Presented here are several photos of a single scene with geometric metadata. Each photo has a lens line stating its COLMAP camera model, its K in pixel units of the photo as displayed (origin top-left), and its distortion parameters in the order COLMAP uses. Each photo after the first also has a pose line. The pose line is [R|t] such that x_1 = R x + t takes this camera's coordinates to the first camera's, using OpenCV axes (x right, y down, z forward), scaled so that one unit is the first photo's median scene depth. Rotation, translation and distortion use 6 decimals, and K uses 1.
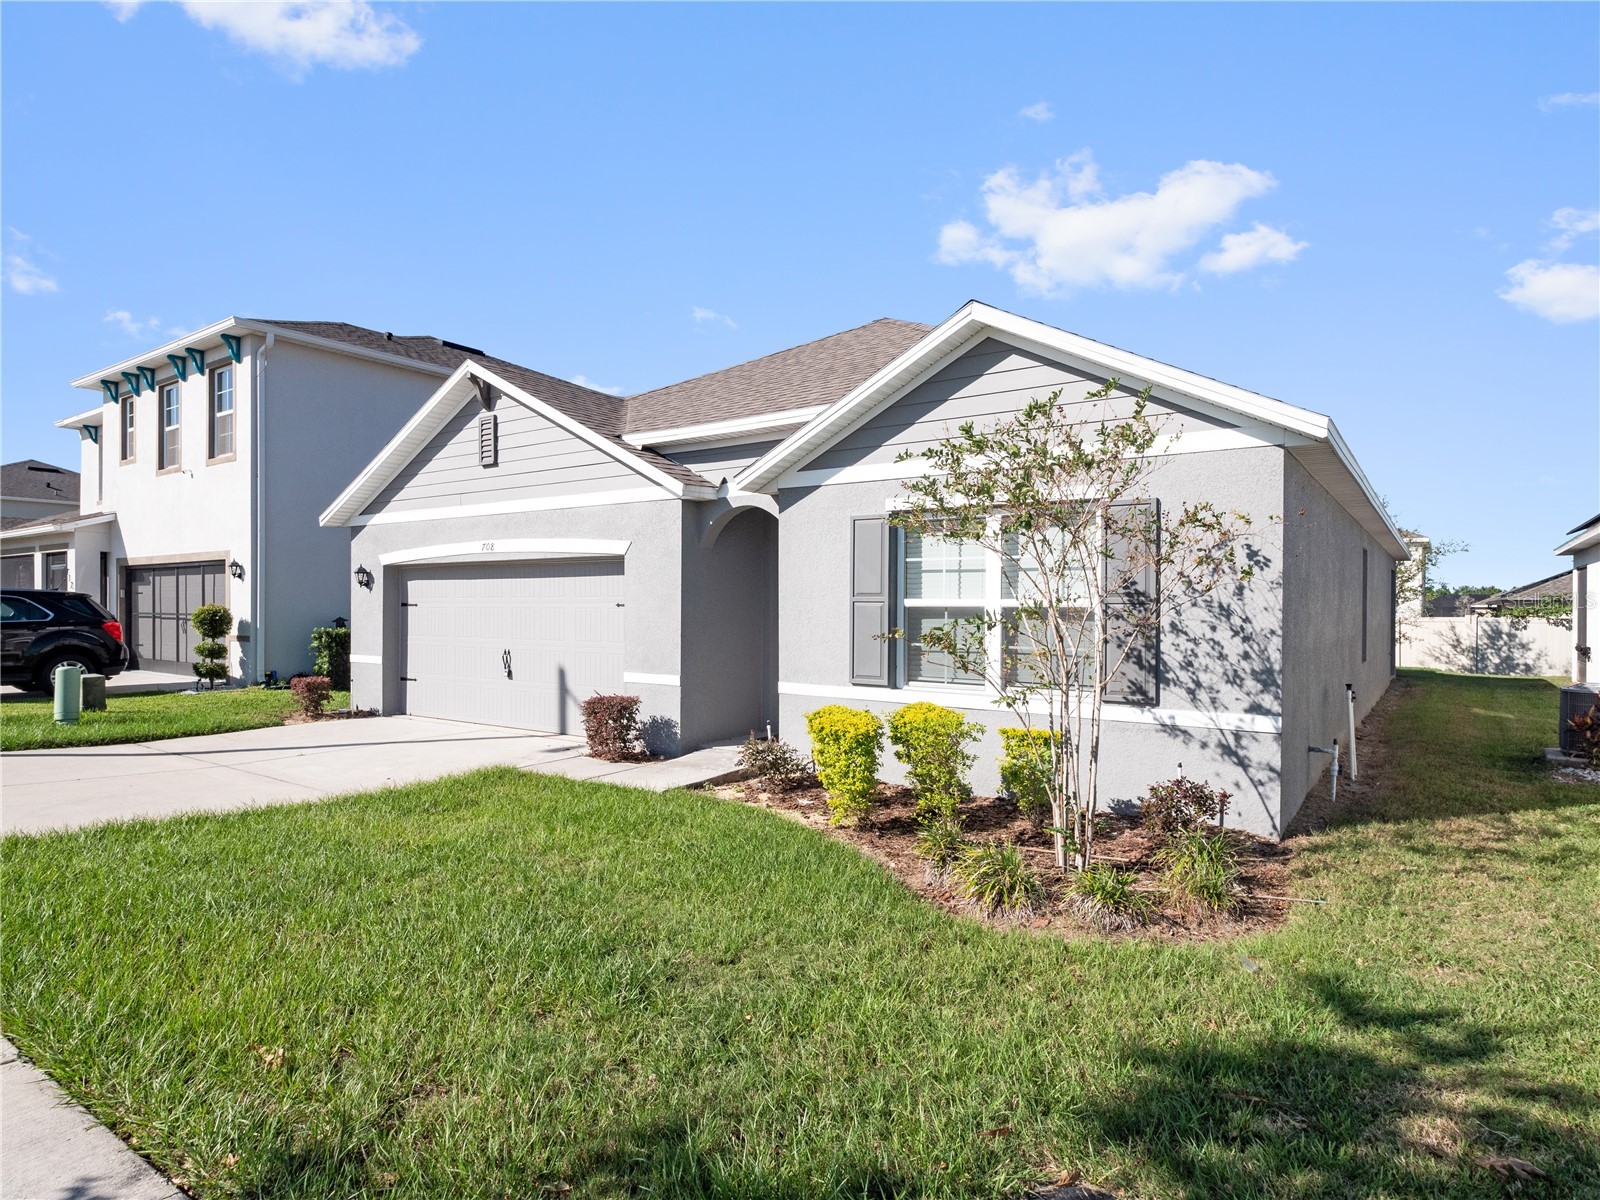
lens RADIAL K [[908.0, 0, 800.1], [0, 908.0, 618.8], [0, 0, 1]] dist [0.000659, 0.000328]
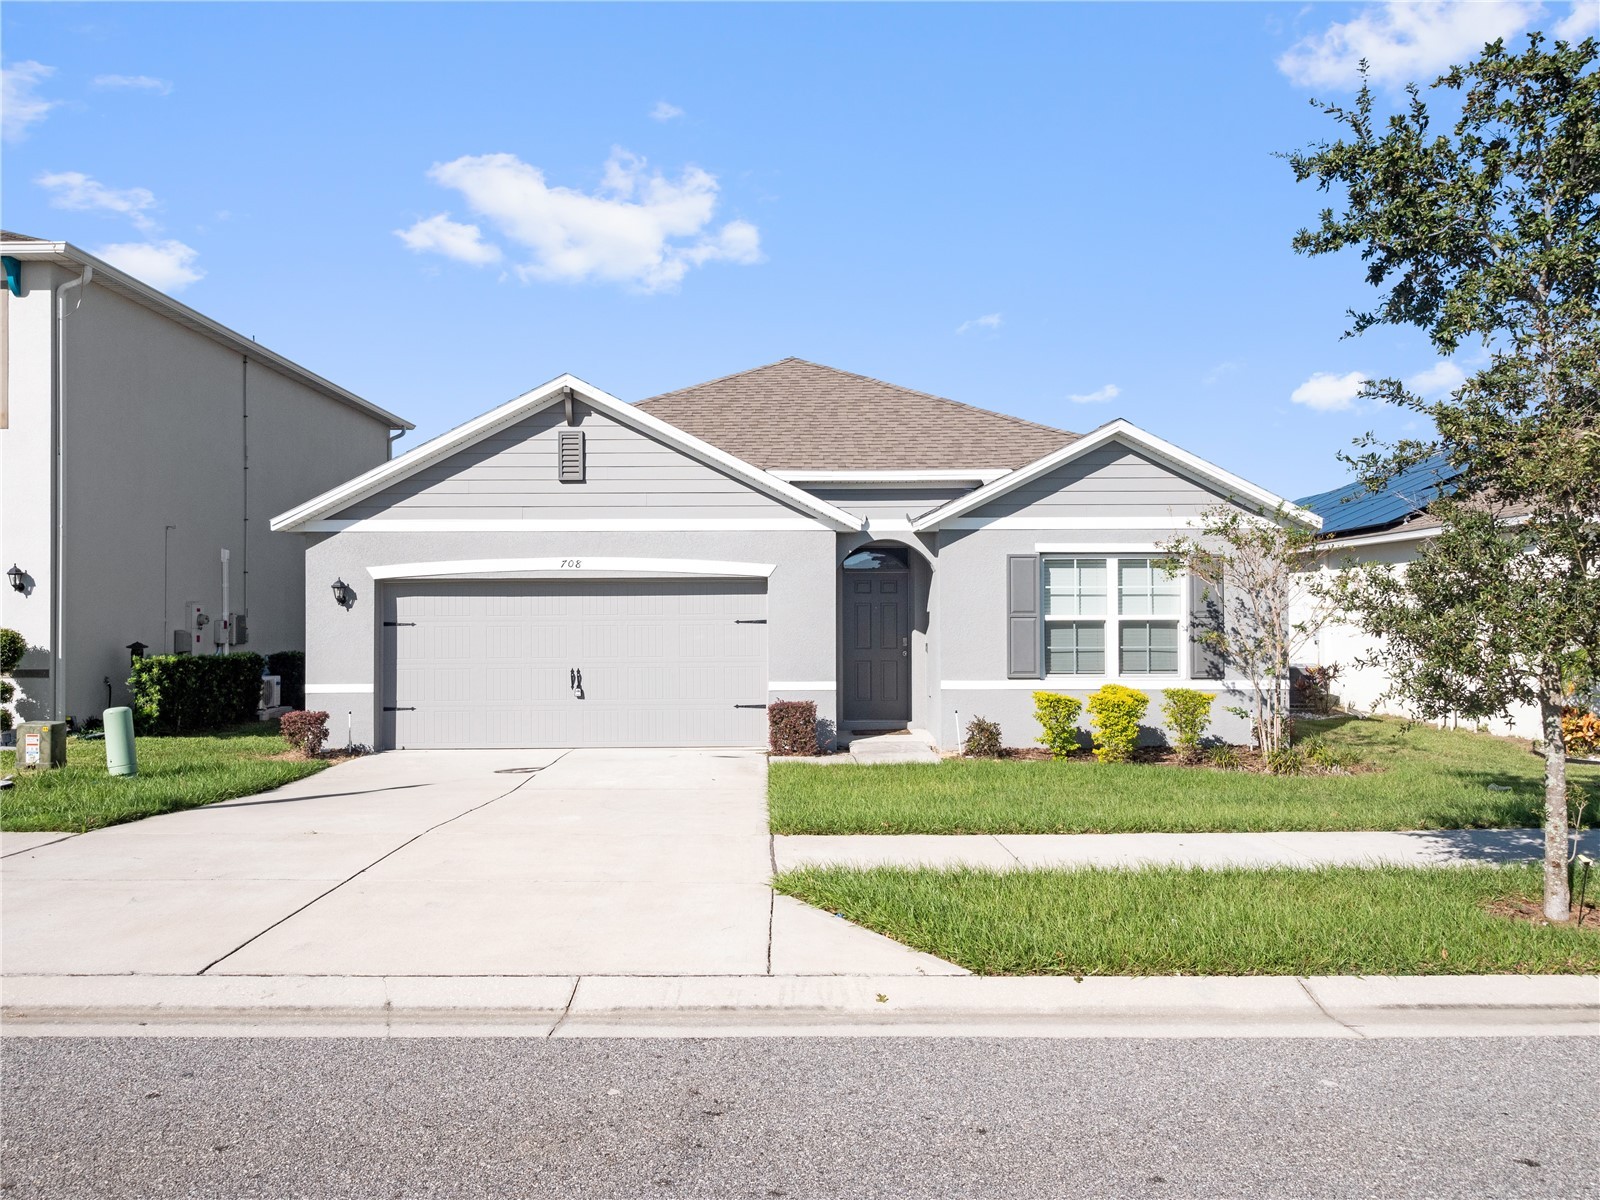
lens RADIAL K [[1116.8, 0, 800.0], [0, 1116.8, 600.0], [0, 0, 1]] dist [-0.006671, -0.001076]
pose [[0.807562, 0.002704, 0.589776, -1.068273], [0.017962, 0.999413, -0.029178, -0.000859], [-0.589509, 0.034157, 0.807039, -0.144493]]
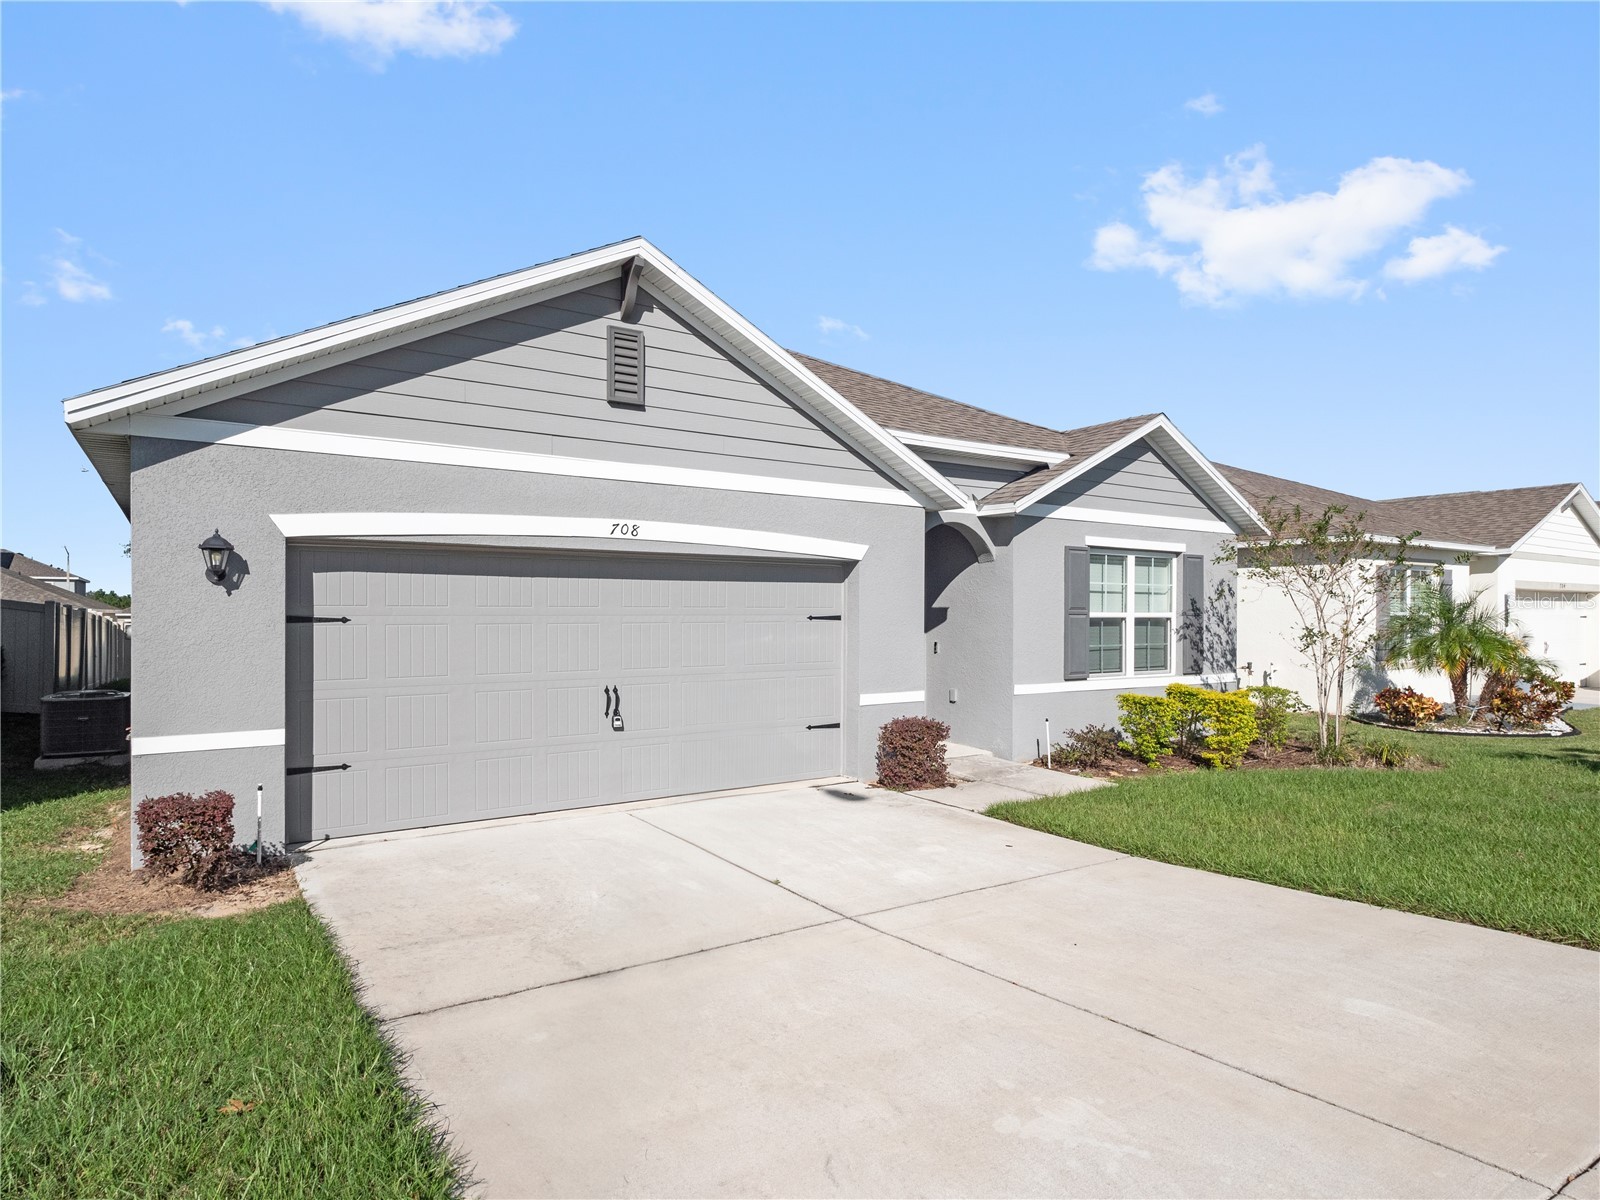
lens RADIAL K [[908.0, 0, 800.1], [0, 908.0, 618.8], [0, 0, 1]] dist [0.000659, 0.000328]
pose [[0.356517, -0.008702, 0.934248, -1.133999], [0.014759, 0.999884, 0.003682, -0.019914], [-0.934172, 0.012476, 0.356604, 0.815577]]
